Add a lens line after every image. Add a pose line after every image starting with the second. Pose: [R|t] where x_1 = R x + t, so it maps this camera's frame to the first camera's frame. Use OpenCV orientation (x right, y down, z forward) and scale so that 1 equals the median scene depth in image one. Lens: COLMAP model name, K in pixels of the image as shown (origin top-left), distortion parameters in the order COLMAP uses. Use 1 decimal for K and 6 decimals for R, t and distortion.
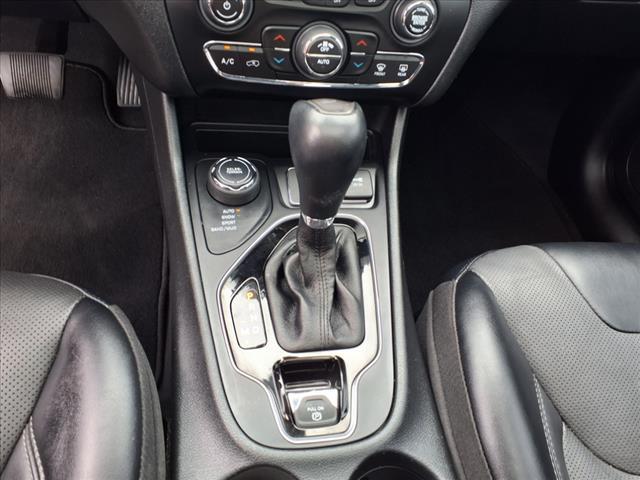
lens RADIAL K [[503.1, 0, 320.0], [0, 503.1, 240.0], [0, 0, 1]] dist [0.044615, -0.084084]
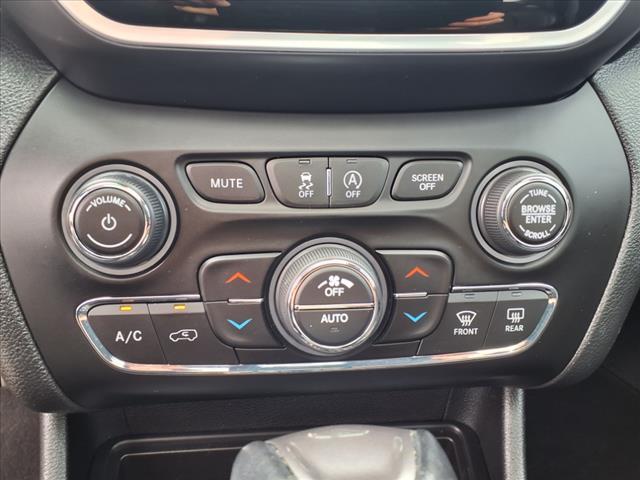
lens RADIAL K [[503.1, 0, 320.0], [0, 503.1, 240.0], [0, 0, 1]] dist [0.044615, -0.084084]
pose [[0.989090, -0.102868, -0.105450, 0.047052], [0.043181, 0.886825, -0.460084, -0.210538], [0.140843, 0.450510, 0.881591, 0.575544]]
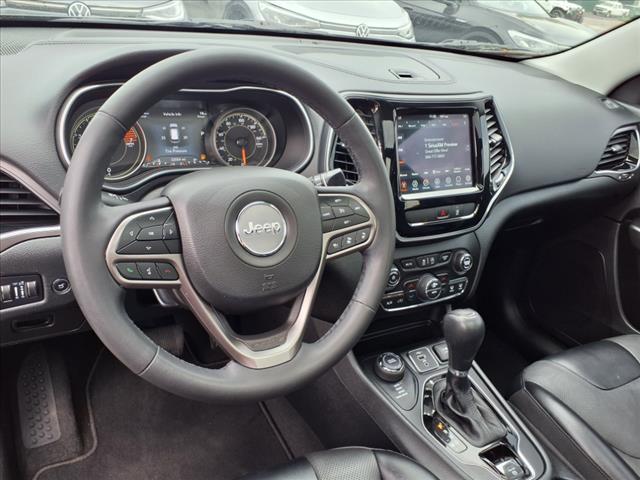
lens RADIAL K [[503.1, 0, 320.0], [0, 503.1, 240.0], [0, 0, 1]] dist [0.044615, -0.084084]
pose [[0.933826, -0.191896, 0.301902, -0.967148], [0.290174, 0.899896, -0.325555, -0.021075], [-0.209208, 0.391616, 0.896029, -0.759955]]
